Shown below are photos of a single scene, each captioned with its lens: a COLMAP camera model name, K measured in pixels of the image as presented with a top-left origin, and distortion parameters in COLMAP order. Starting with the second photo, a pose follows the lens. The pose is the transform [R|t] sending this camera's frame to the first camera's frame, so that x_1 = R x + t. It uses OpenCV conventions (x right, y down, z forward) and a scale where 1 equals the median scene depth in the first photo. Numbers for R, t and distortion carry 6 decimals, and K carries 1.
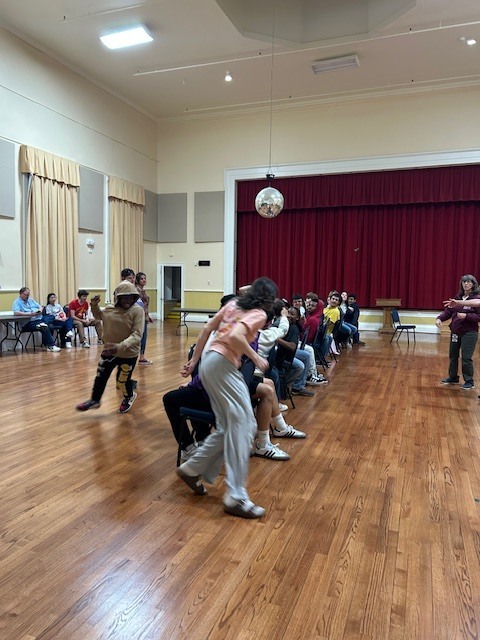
lens RADIAL K [[483.2, 0, 240.0], [0, 483.2, 320.0], [0, 0, 1]] dist [0.056828, -0.058014]
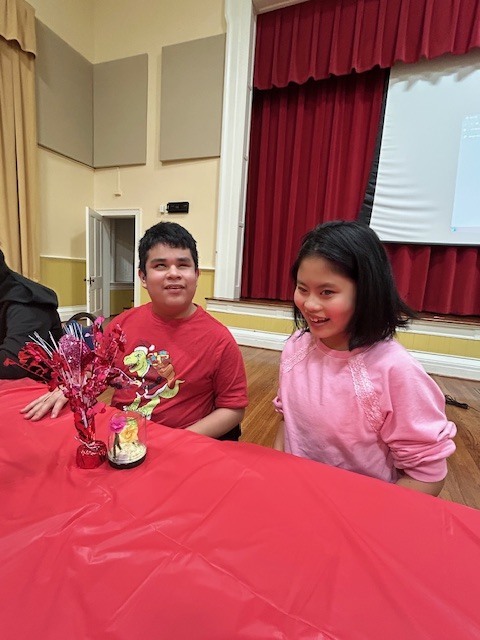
lens RADIAL K [[299.2, 0, 240.0], [0, 299.2, 320.0], [0, 0, 1]] dist [-0.000677, -0.000177]
pose [[0.998780, 0.049333, -0.002195, -0.010225], [-0.048985, 0.995394, 0.082412, -0.050808], [0.006251, -0.082204, 0.996596, 1.012857]]
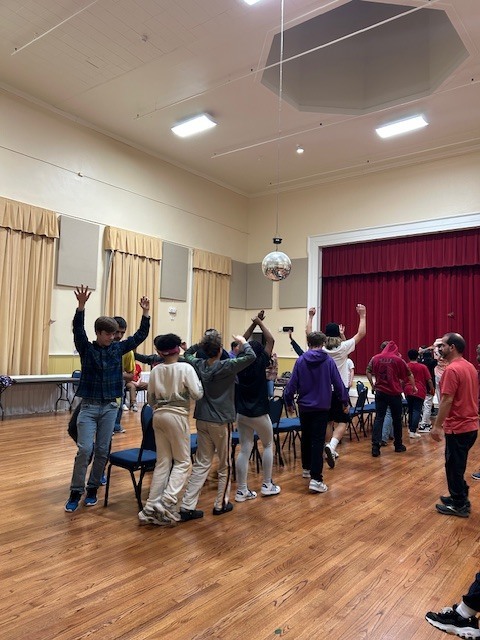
lens RADIAL K [[483.2, 0, 240.0], [0, 483.2, 320.0], [0, 0, 1]] dist [0.056828, -0.058014]
pose [[0.958812, -0.007222, -0.283949, 0.162240], [-0.031943, 0.990593, -0.133059, -0.002788], [0.282239, 0.136649, 0.949562, 0.046769]]
